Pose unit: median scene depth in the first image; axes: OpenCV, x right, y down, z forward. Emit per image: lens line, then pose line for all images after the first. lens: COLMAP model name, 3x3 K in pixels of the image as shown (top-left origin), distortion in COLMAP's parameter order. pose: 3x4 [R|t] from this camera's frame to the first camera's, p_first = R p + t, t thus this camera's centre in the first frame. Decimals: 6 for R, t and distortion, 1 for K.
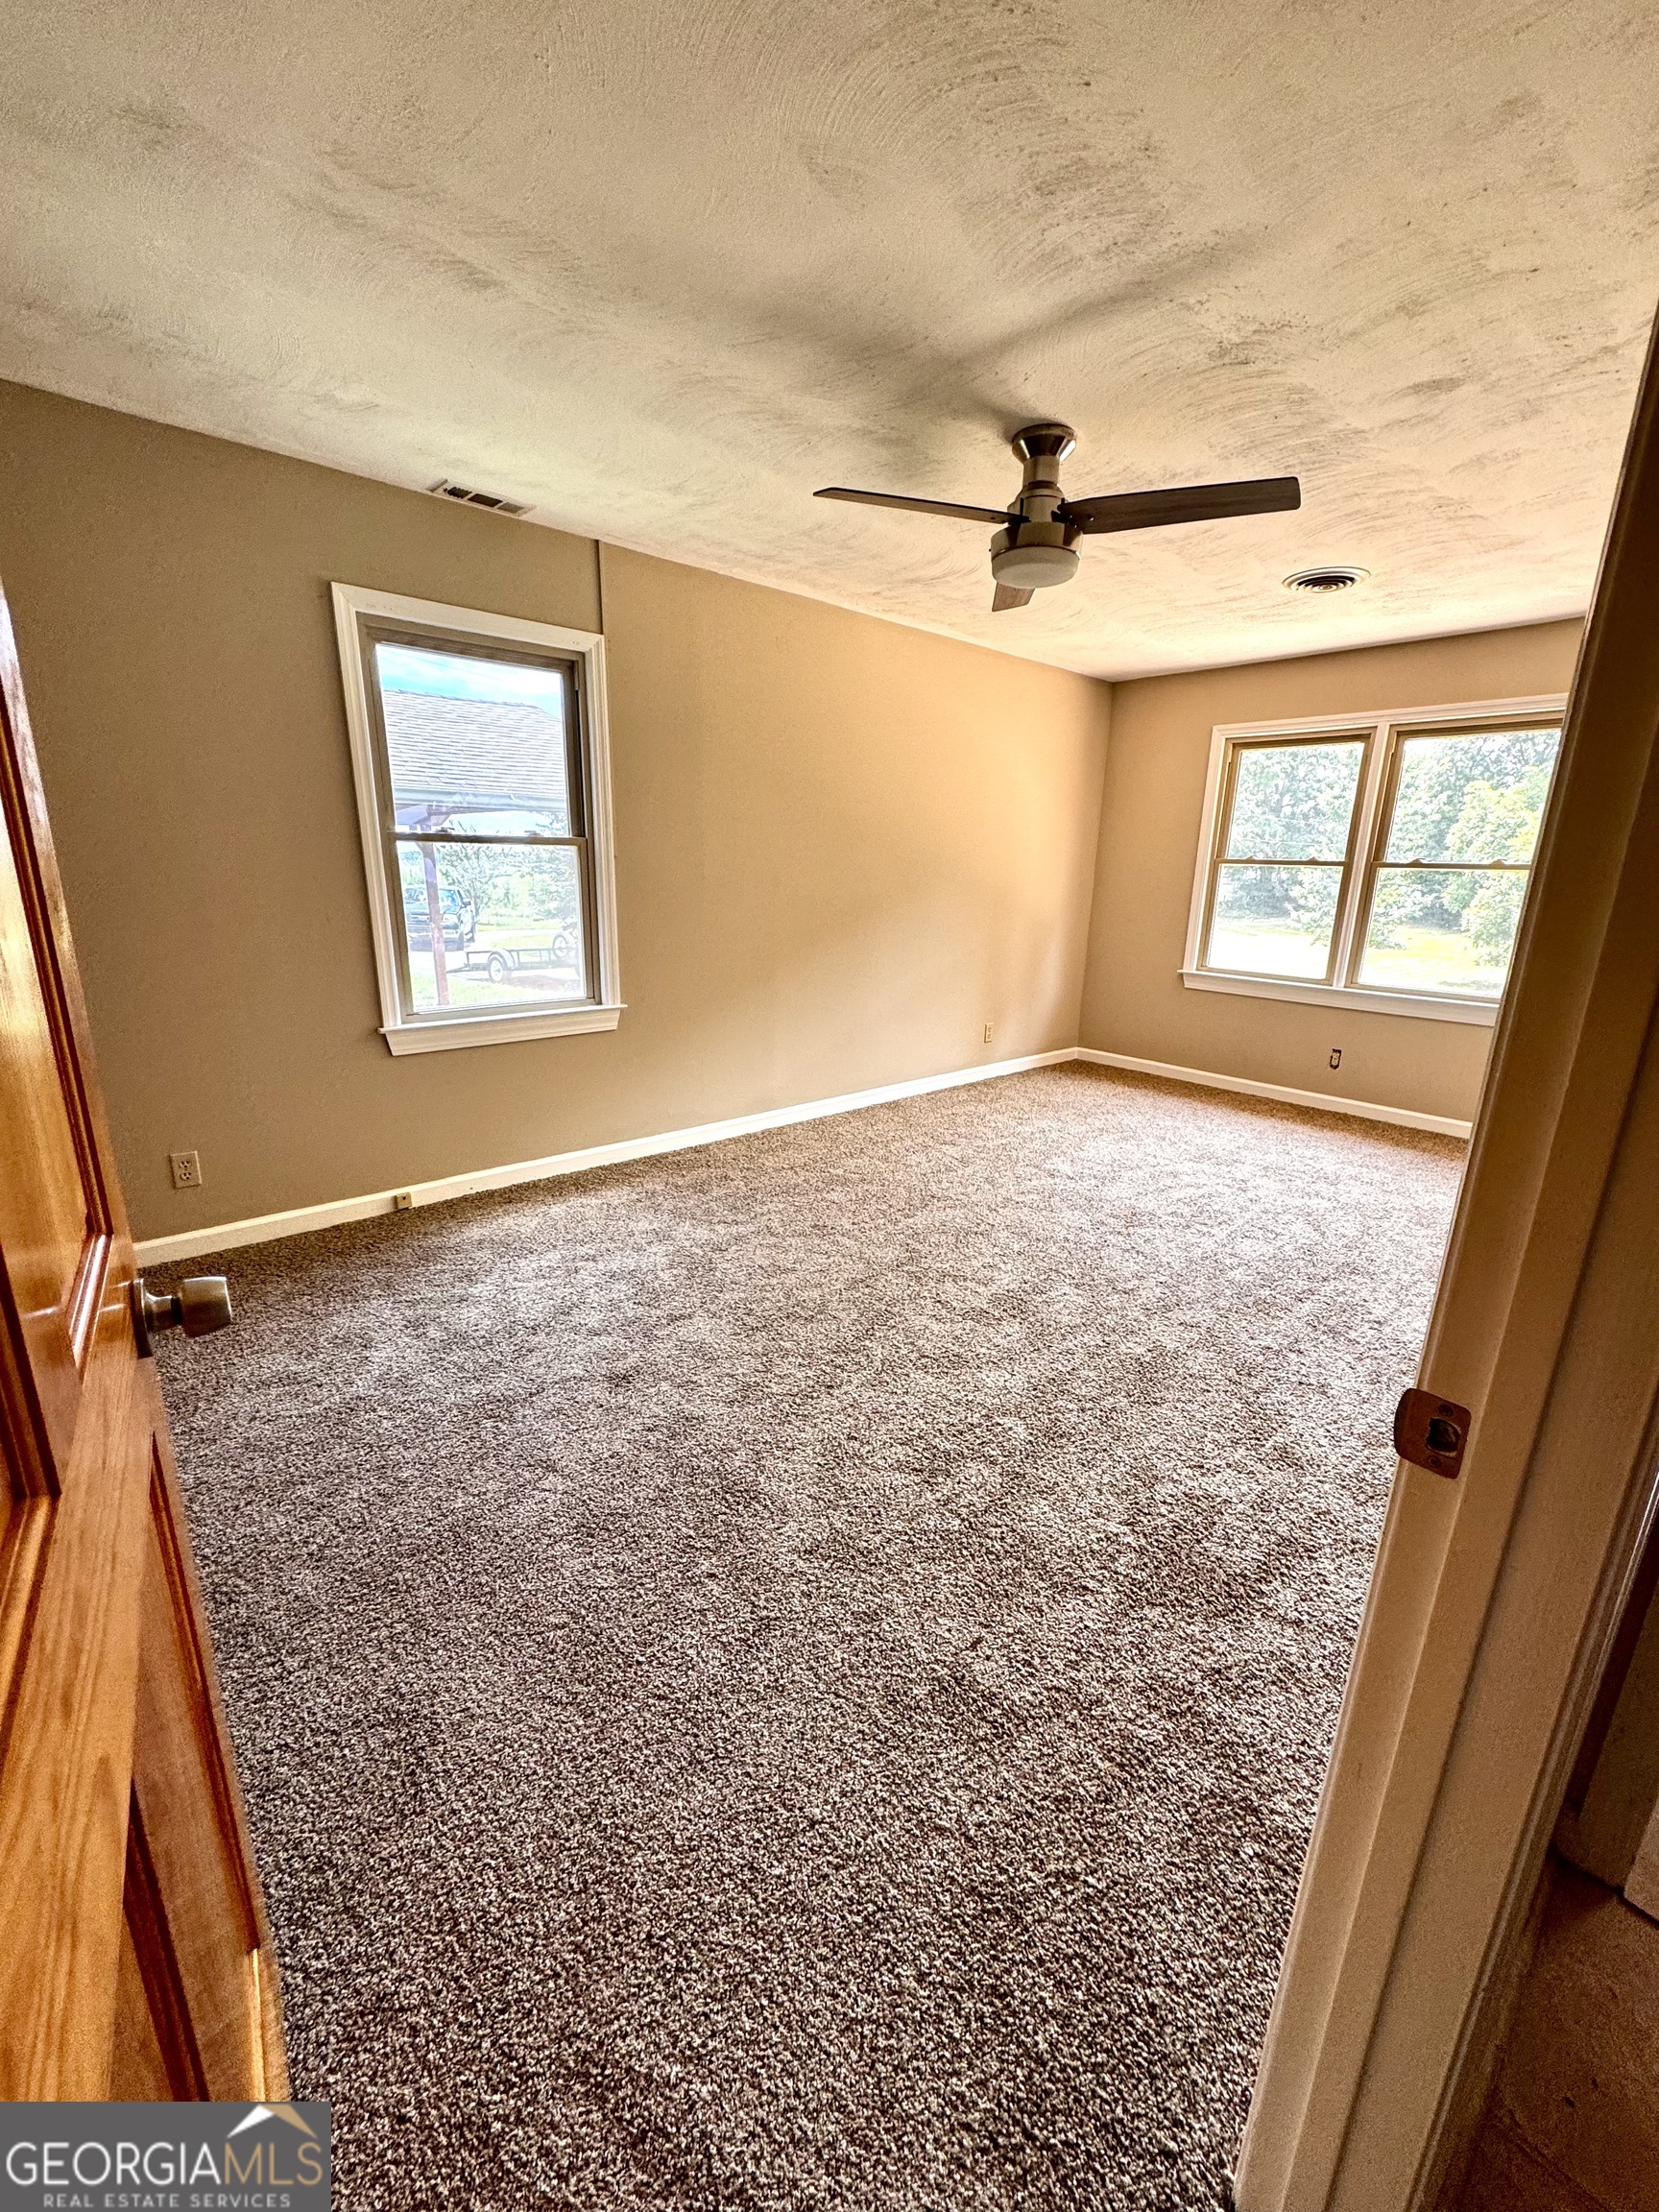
lens RADIAL K [[881.4, 0, 832.5], [0, 881.4, 1104.0], [0, 0, 1]] dist [-0.001687, 0.000036]
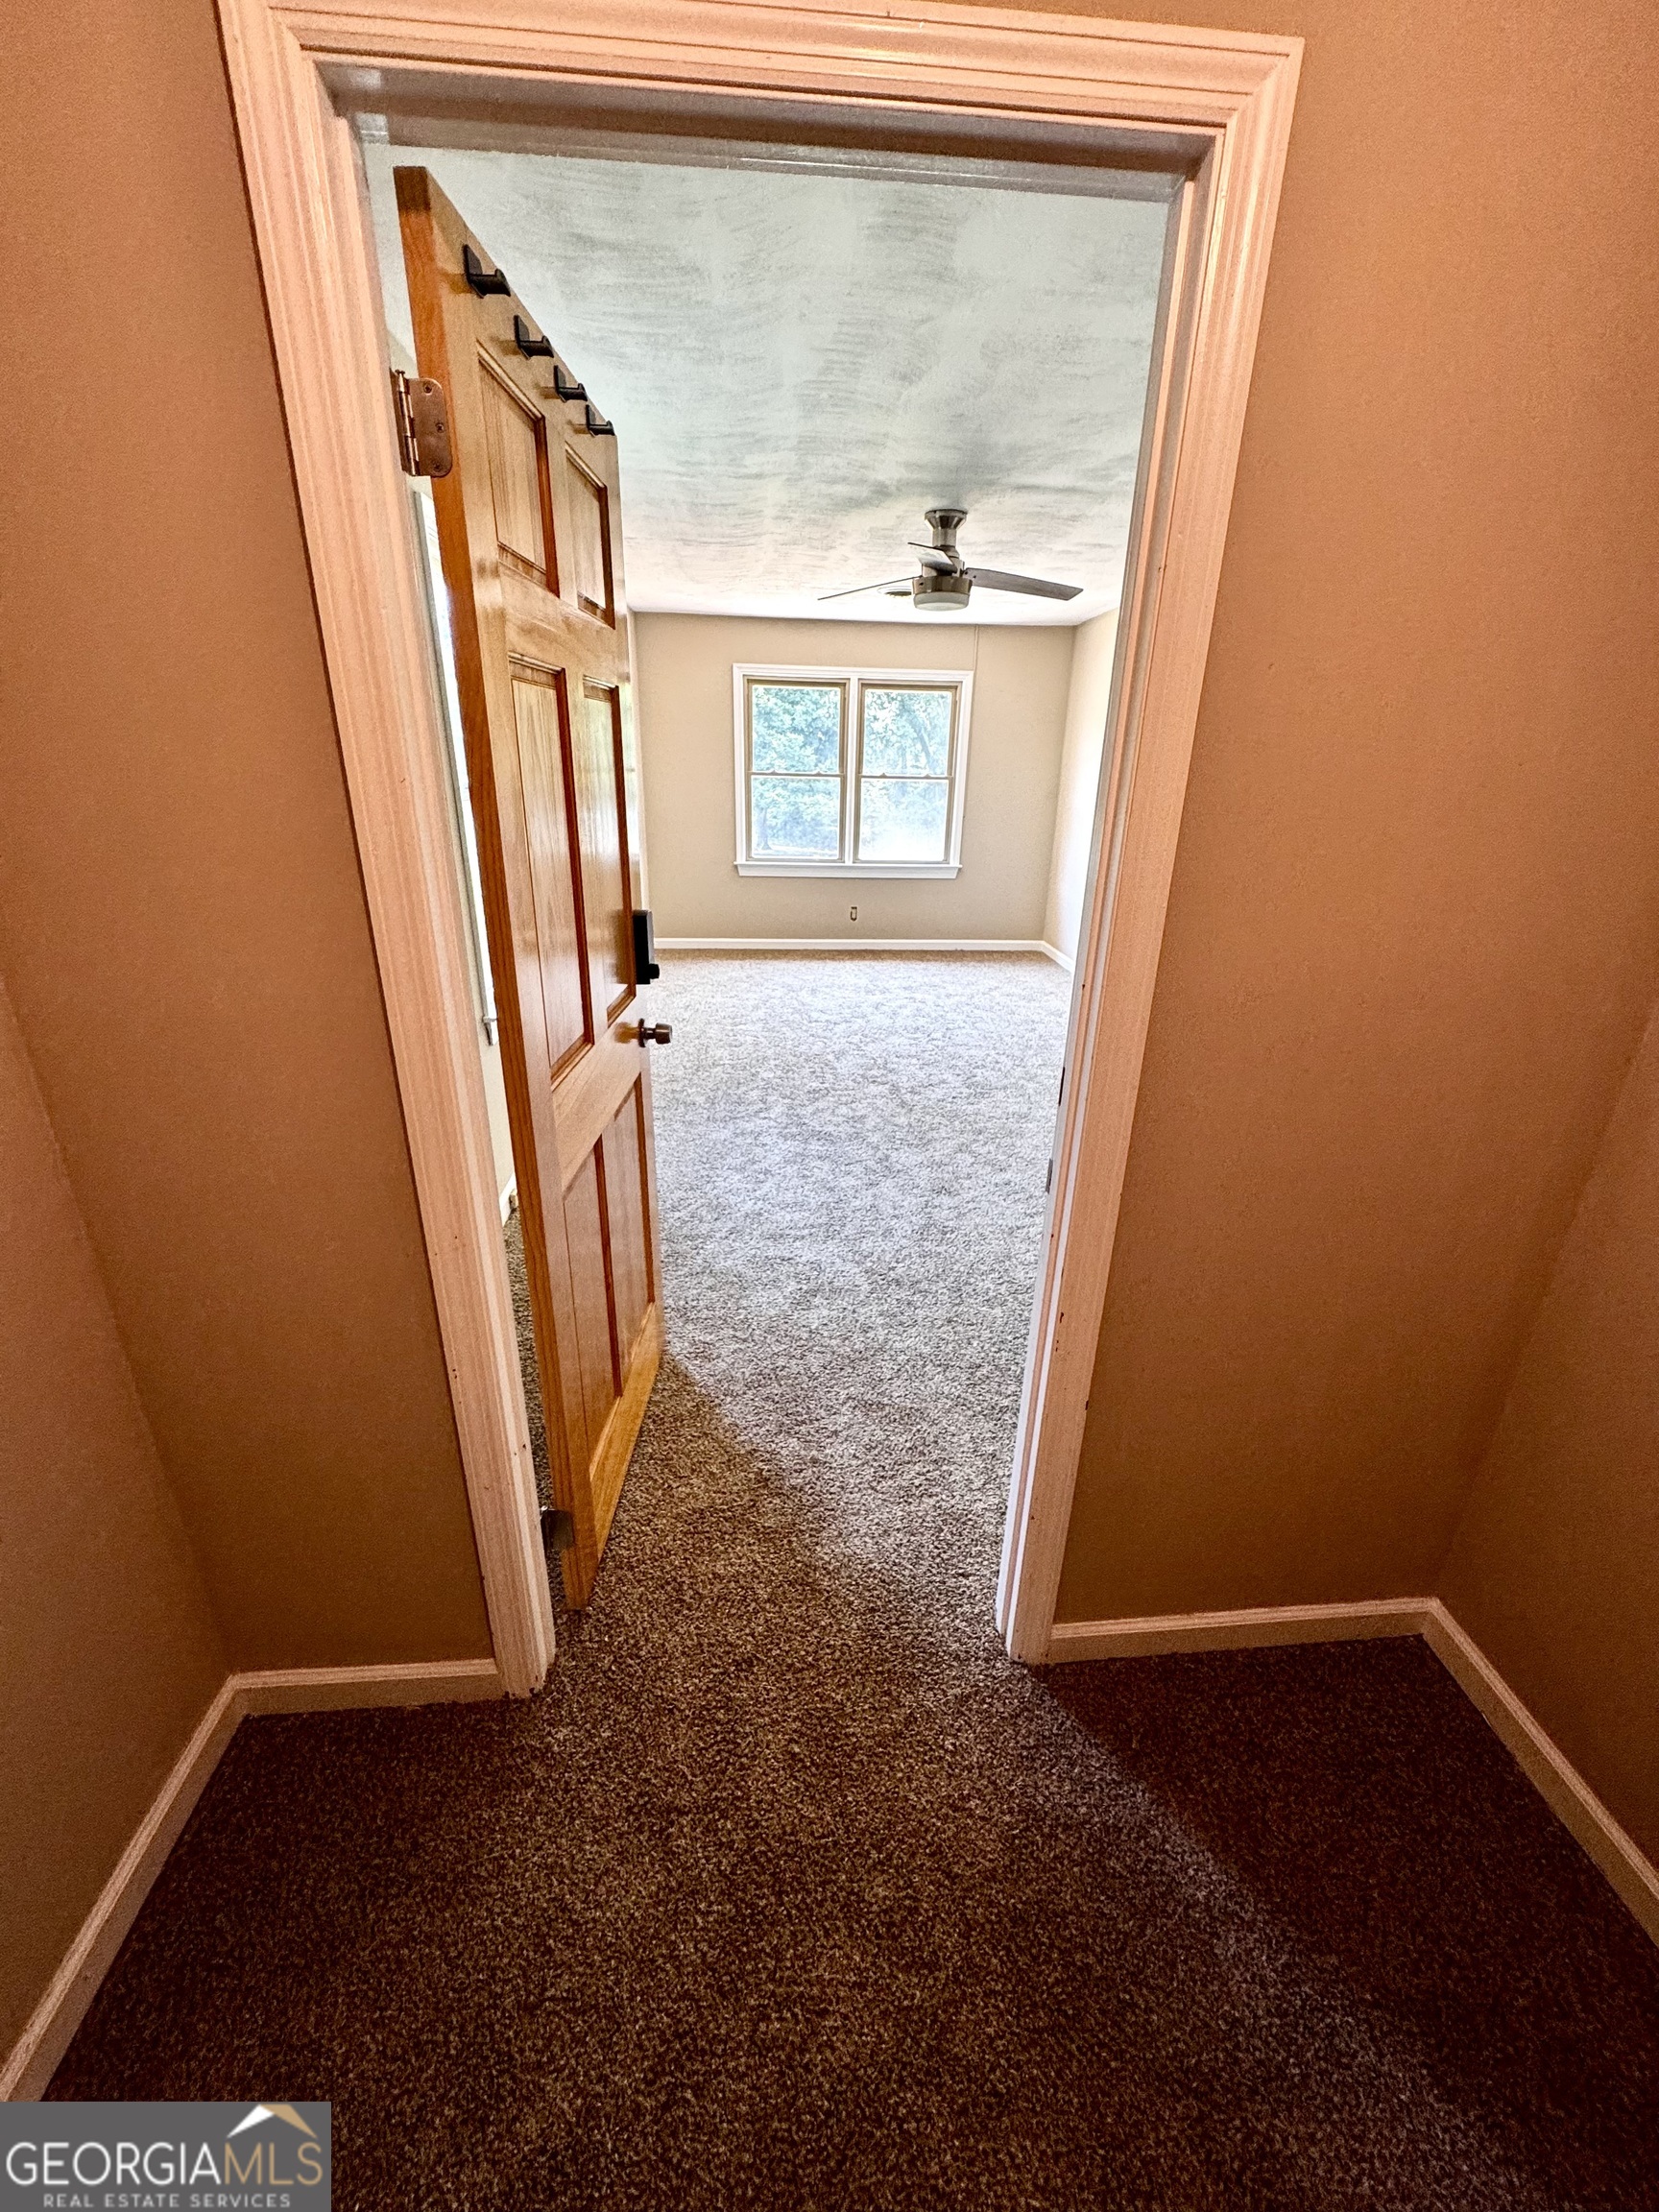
lens RADIAL K [[881.4, 0, 832.5], [0, 881.4, 1104.0], [0, 0, 1]] dist [-0.001687, 0.000036]
pose [[0.596566, -0.300743, 0.744085, -0.968404], [0.199958, 0.953595, 0.225107, -0.129765], [-0.777255, 0.014494, 0.629018, 0.159728]]
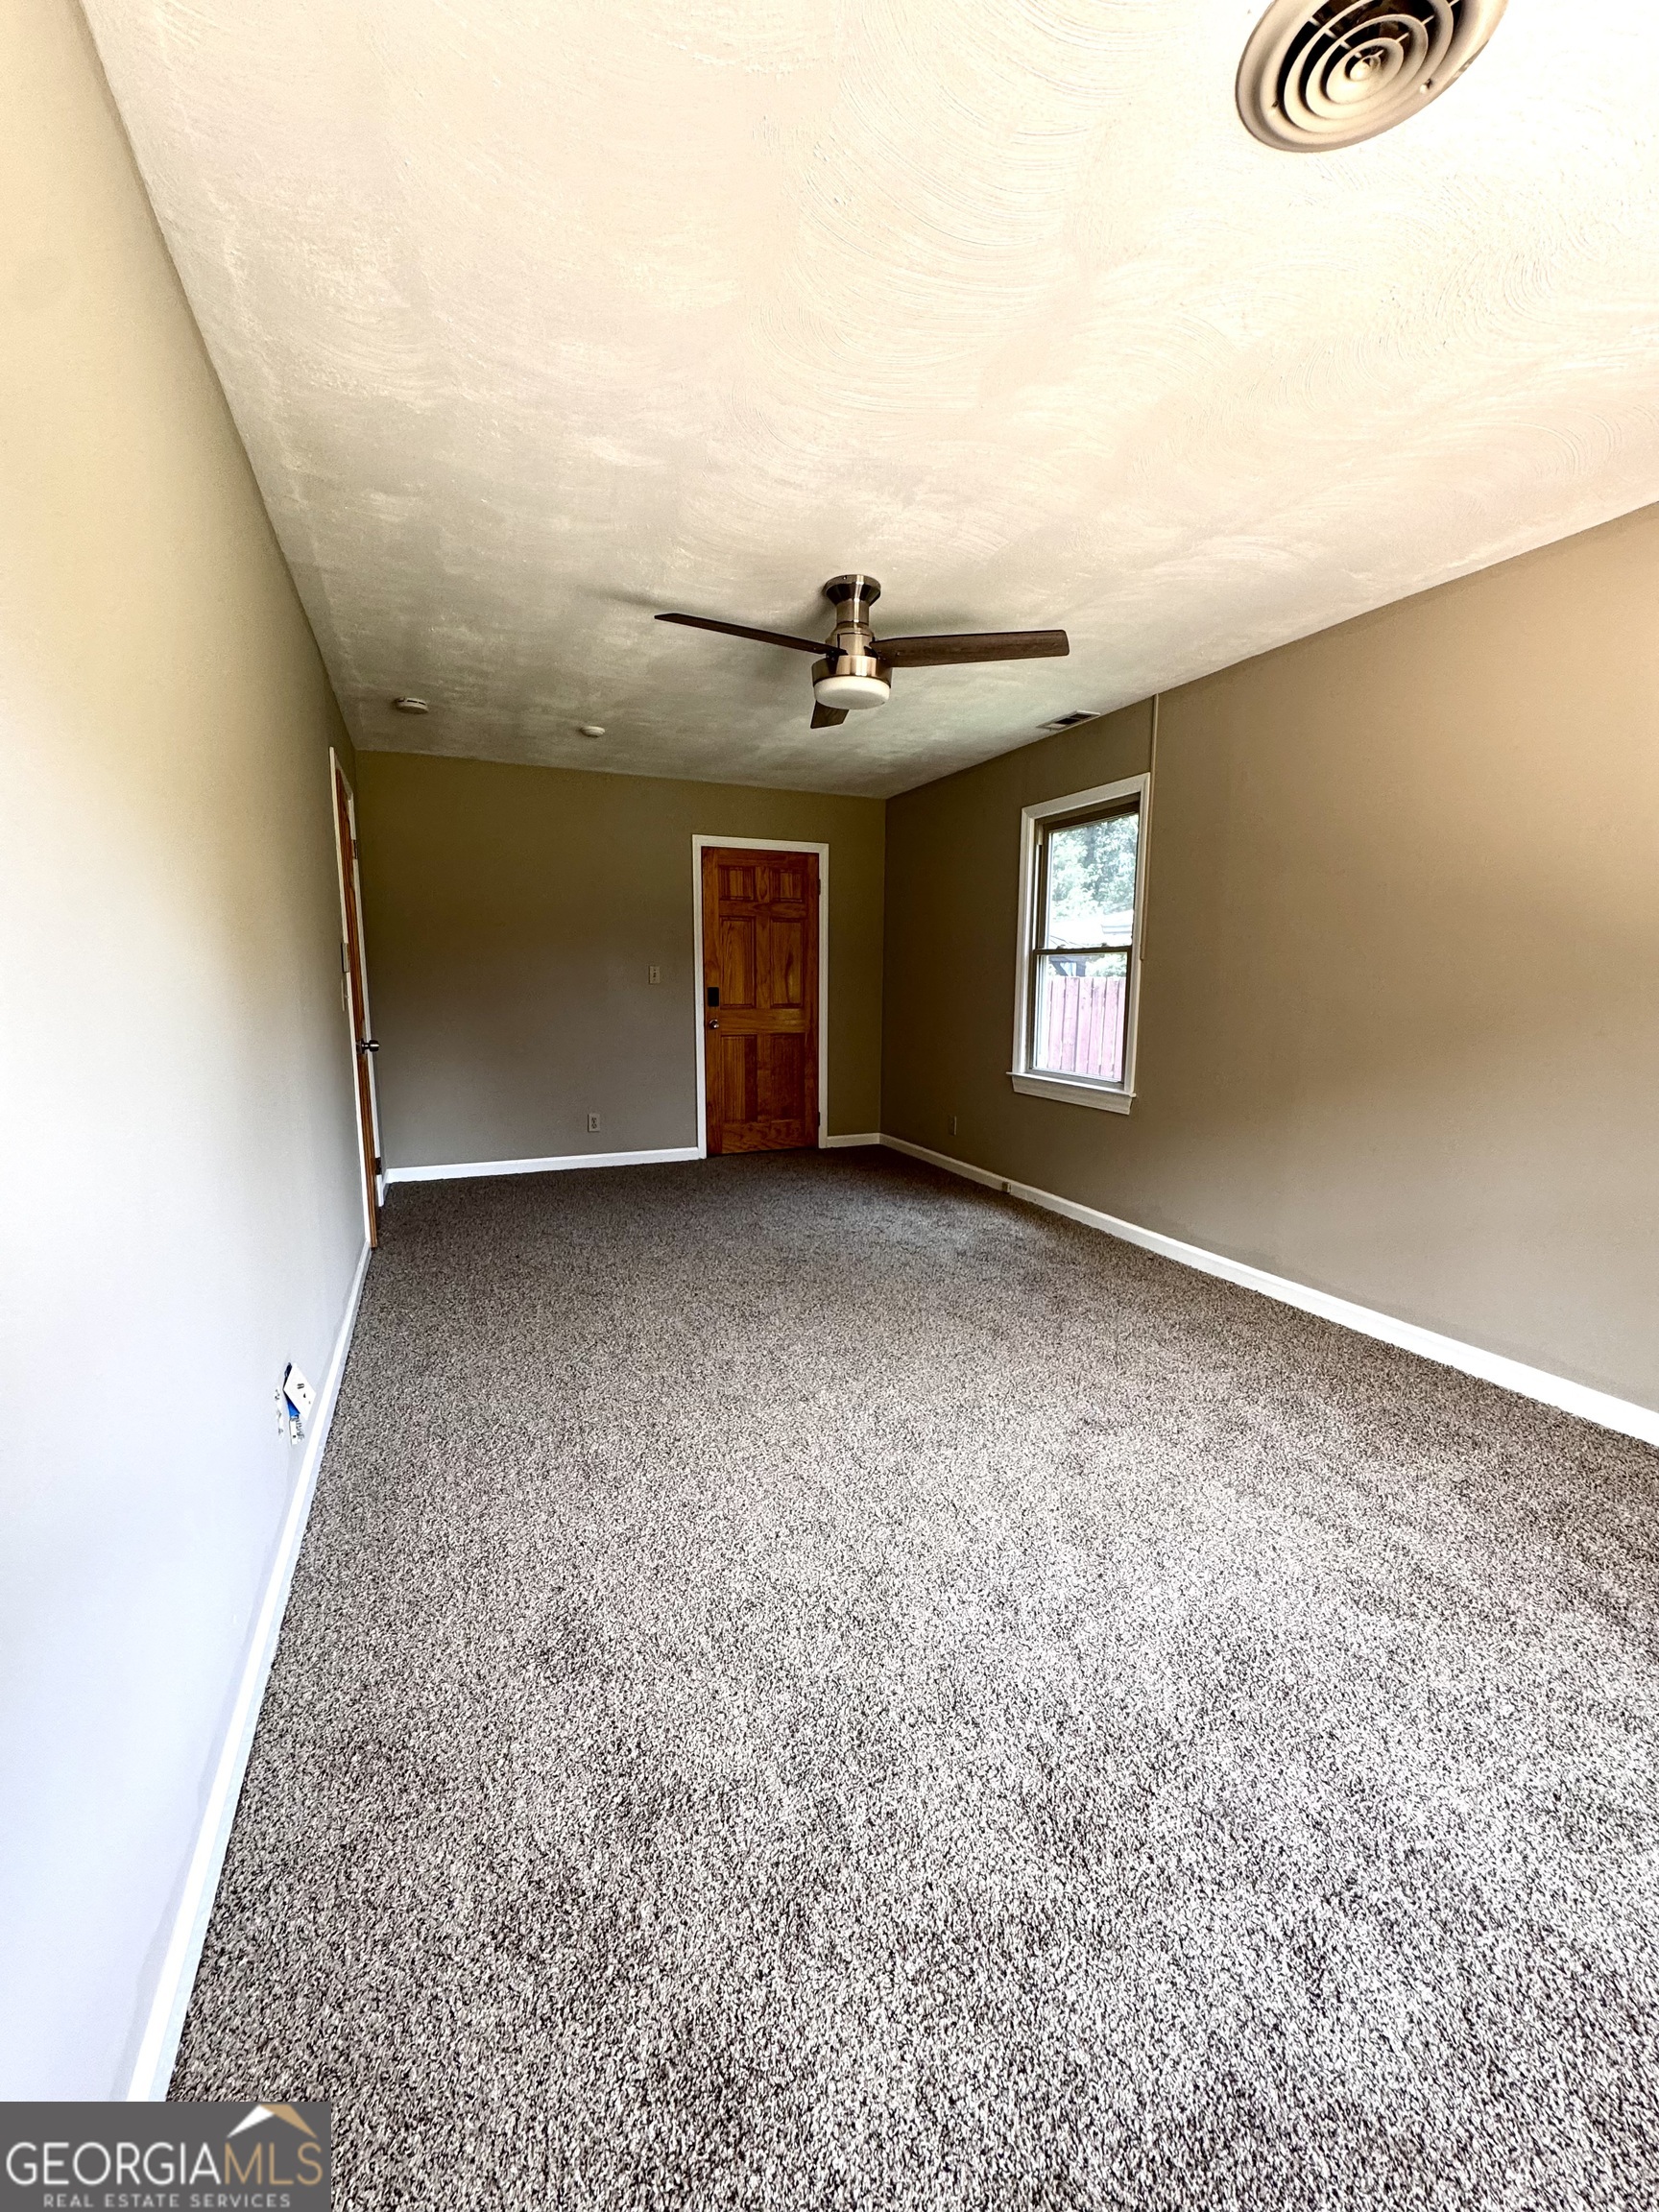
lens RADIAL K [[881.4, 0, 832.5], [0, 881.4, 1104.0], [0, 0, 1]] dist [-0.001687, 0.000036]
pose [[-0.293427, 0.135825, -0.946283, 1.051010], [-0.244655, 0.946222, 0.211680, -0.280930], [0.924145, 0.293626, -0.244416, 1.077811]]
